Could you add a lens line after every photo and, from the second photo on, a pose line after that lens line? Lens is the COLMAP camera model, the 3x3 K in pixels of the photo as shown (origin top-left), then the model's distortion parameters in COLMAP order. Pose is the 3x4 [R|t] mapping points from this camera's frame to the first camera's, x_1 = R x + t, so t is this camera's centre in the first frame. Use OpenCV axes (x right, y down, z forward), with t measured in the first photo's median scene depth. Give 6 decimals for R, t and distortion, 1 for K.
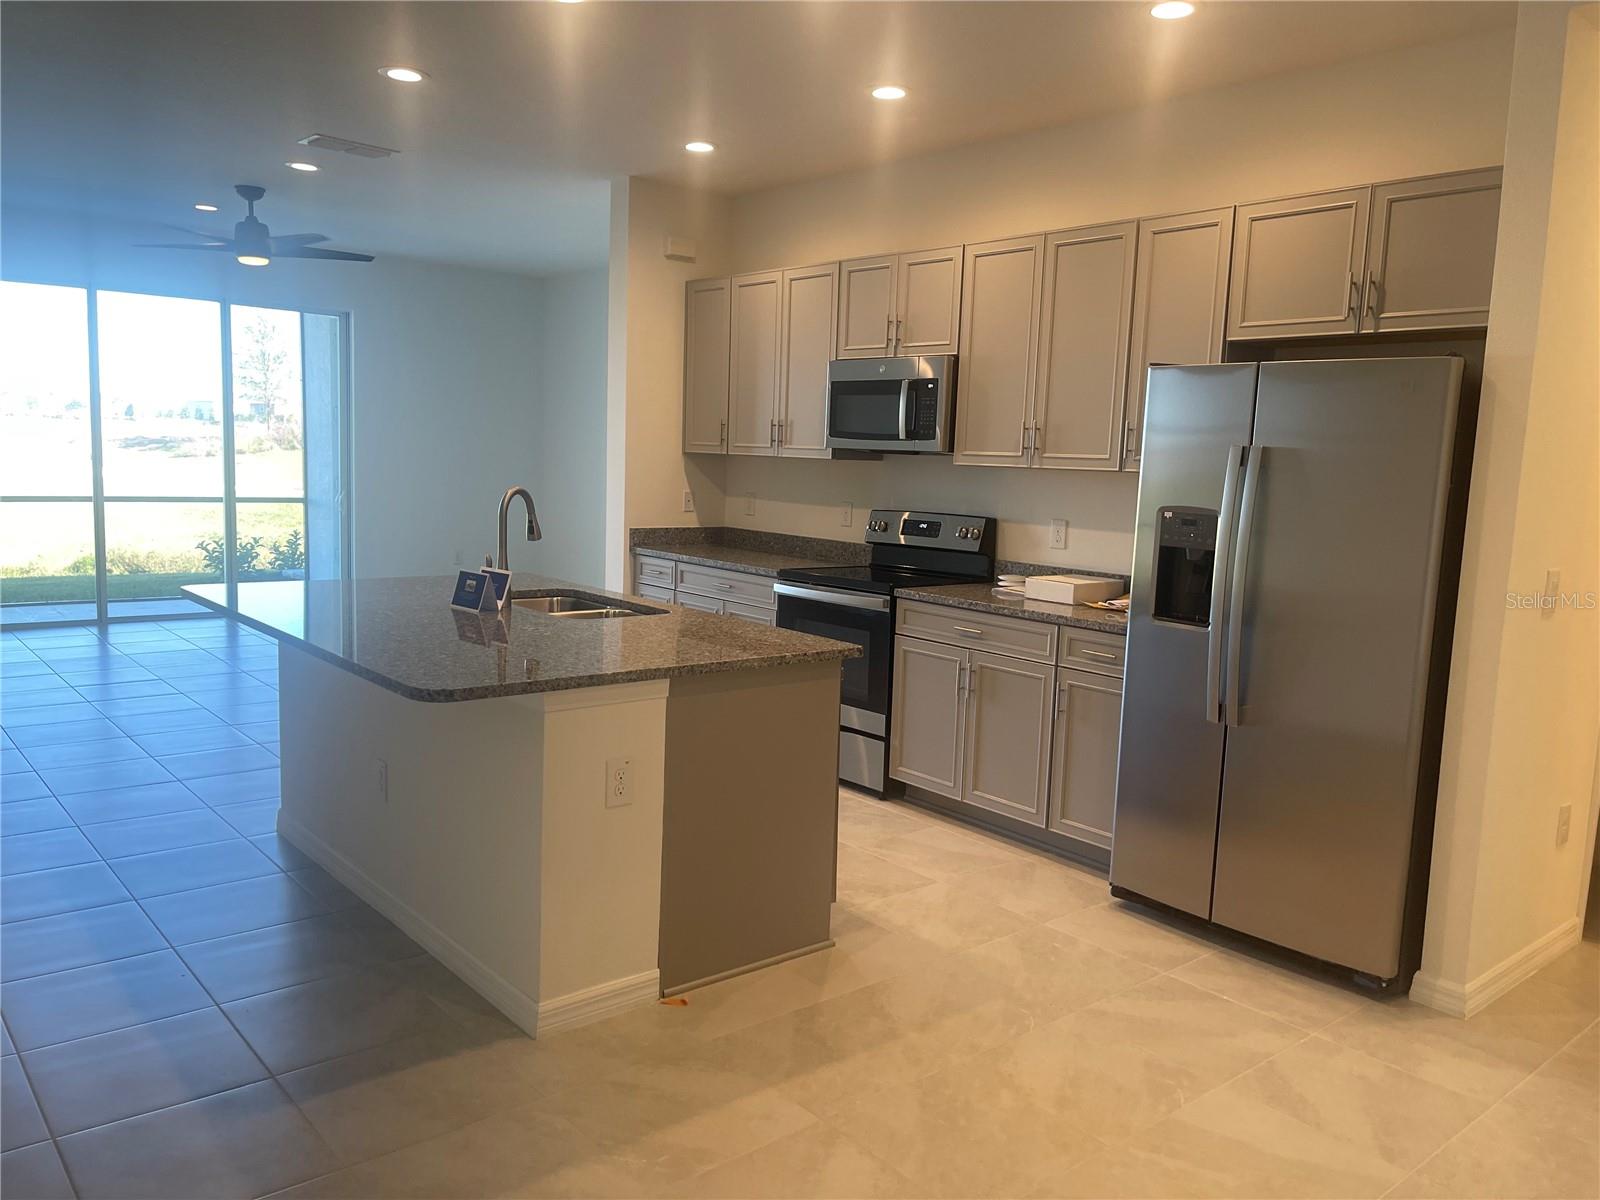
lens RADIAL K [[1213.2, 0, 802.4], [0, 1213.2, 602.6], [0, 0, 1]] dist [0.040321, -0.011983]
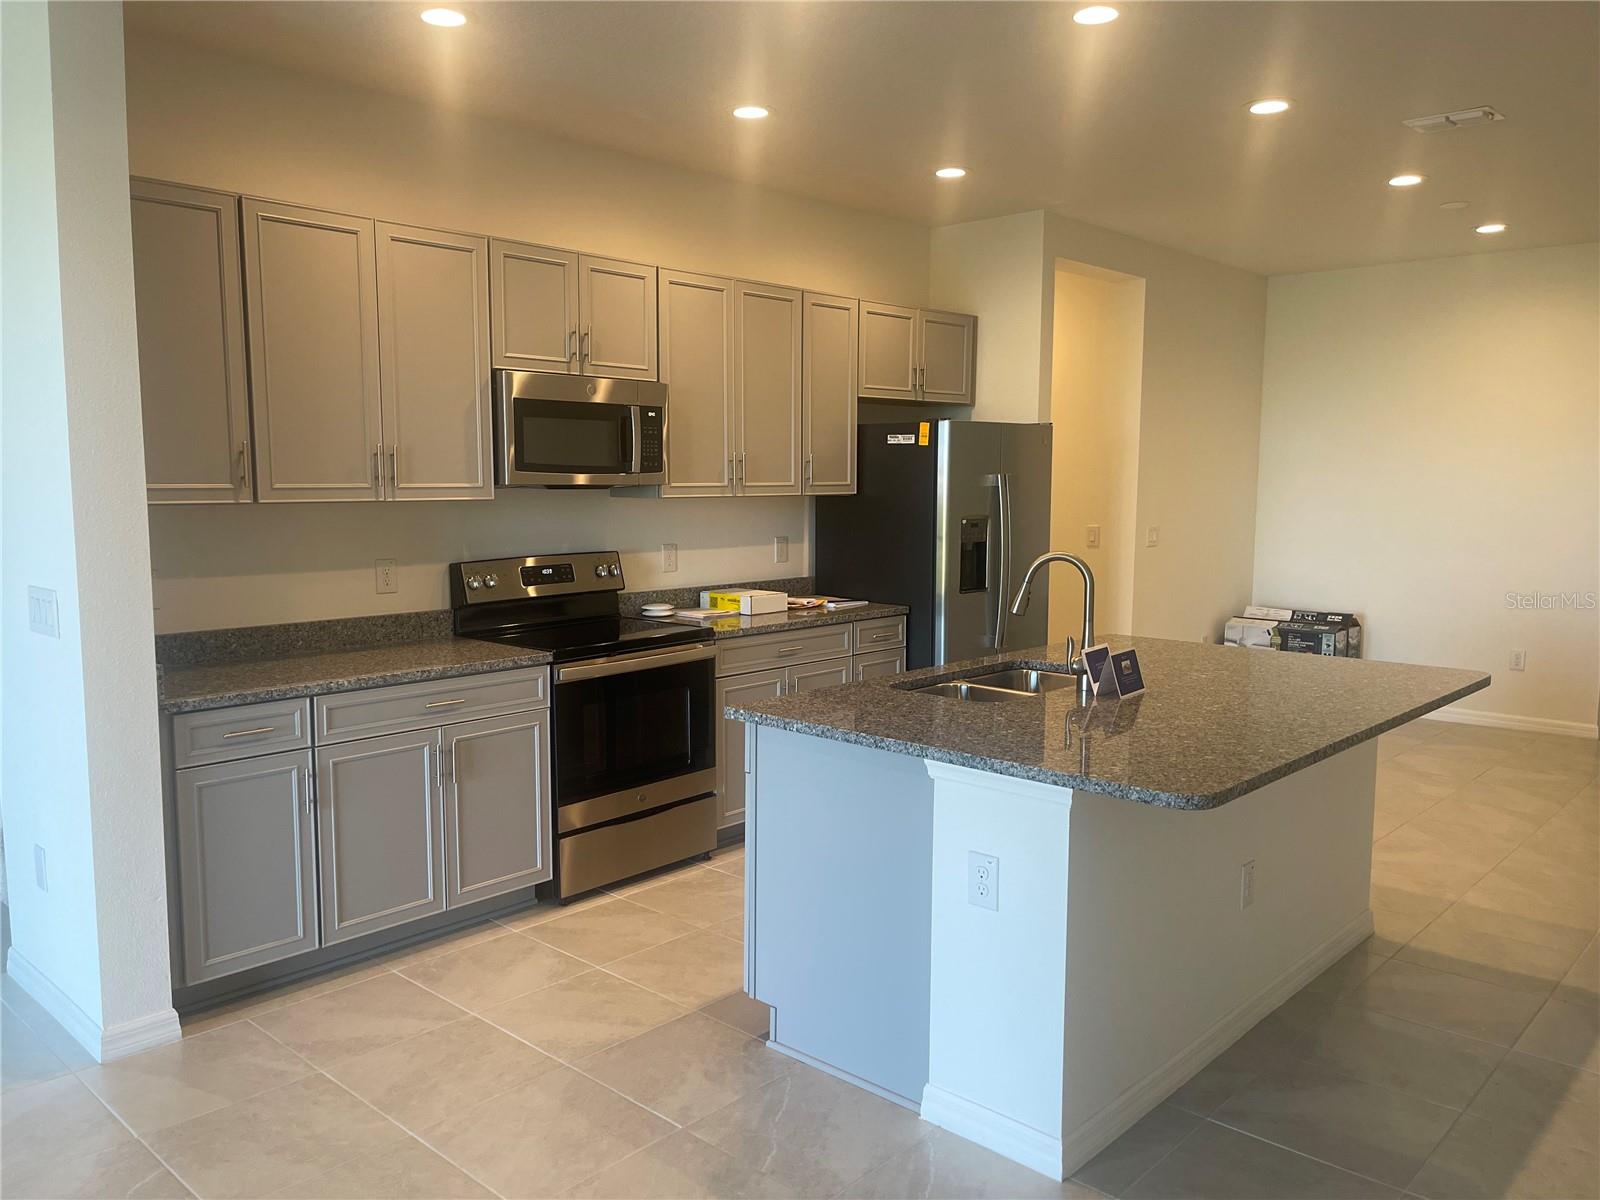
lens RADIAL K [[1213.2, 0, 812.6], [0, 1213.2, 587.4], [0, 0, 1]] dist [0.040321, -0.011983]
pose [[-0.127514, -0.118770, 0.984700, -0.714434], [0.133381, 0.981733, 0.135685, -0.134306], [-0.982827, 0.148642, -0.109343, 0.855395]]
